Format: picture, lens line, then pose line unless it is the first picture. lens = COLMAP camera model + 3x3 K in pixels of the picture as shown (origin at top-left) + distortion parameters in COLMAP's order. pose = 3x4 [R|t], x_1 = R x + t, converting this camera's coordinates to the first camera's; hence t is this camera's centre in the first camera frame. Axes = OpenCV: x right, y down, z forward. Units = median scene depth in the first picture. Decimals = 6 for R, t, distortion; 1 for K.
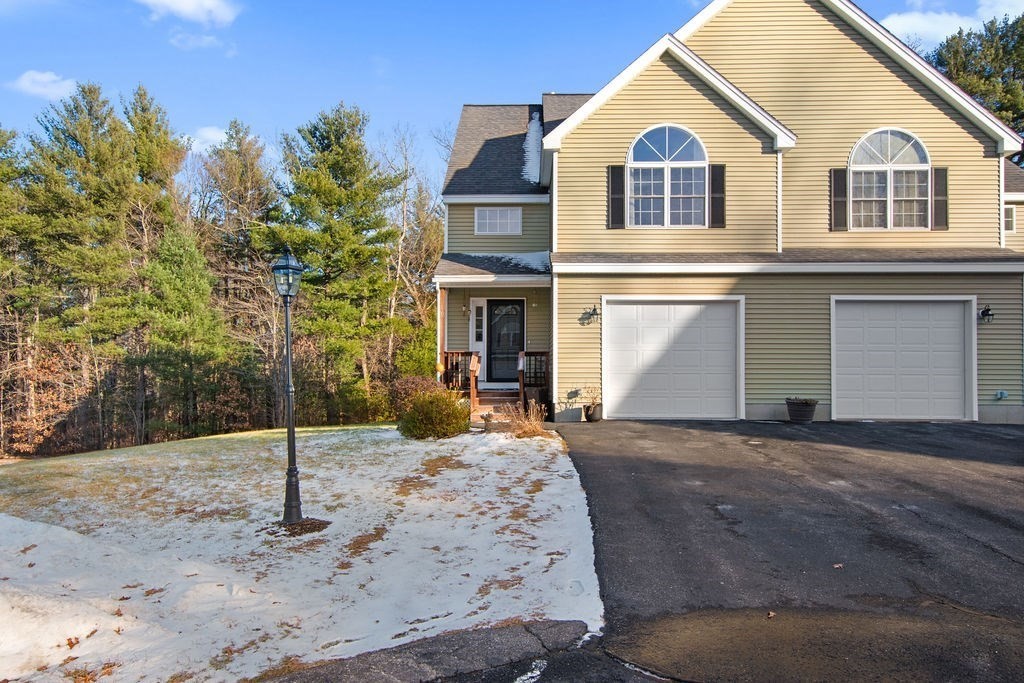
lens RADIAL K [[642.0, 0, 511.8], [0, 642.0, 362.9], [0, 0, 1]] dist [0.012882, -0.001550]
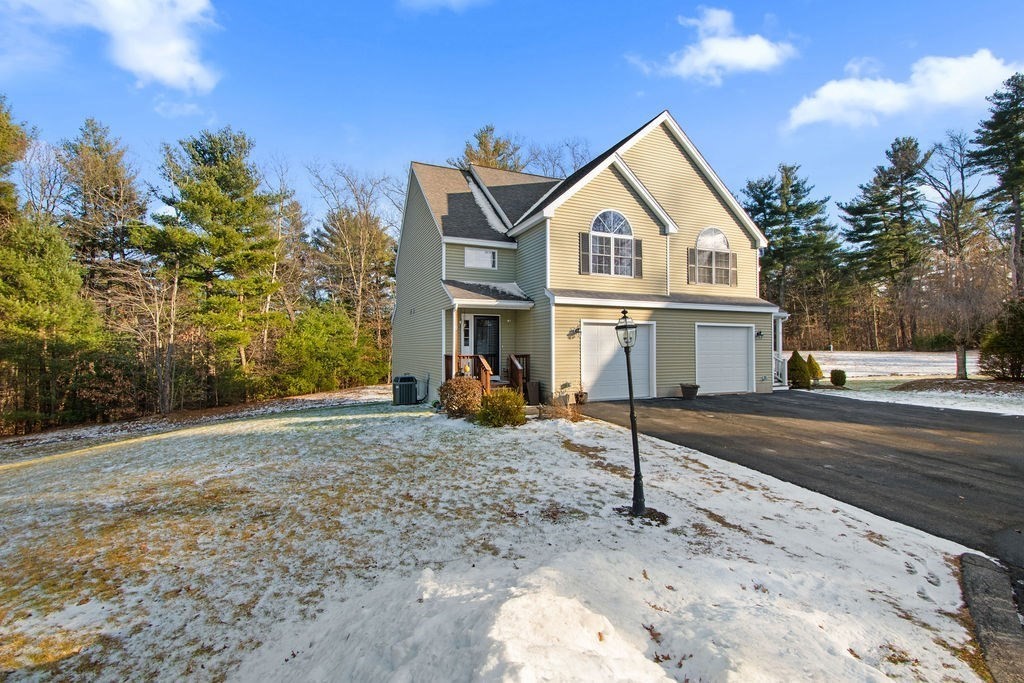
lens RADIAL K [[455.4, 0, 515.9], [0, 455.4, 337.8], [0, 0, 1]] dist [0.012572, -0.001496]
pose [[0.906923, 0.005400, 0.421263, -0.434949], [-0.002243, 0.999966, -0.007990, -0.051532], [-0.421291, 0.006301, 0.906903, 0.098456]]
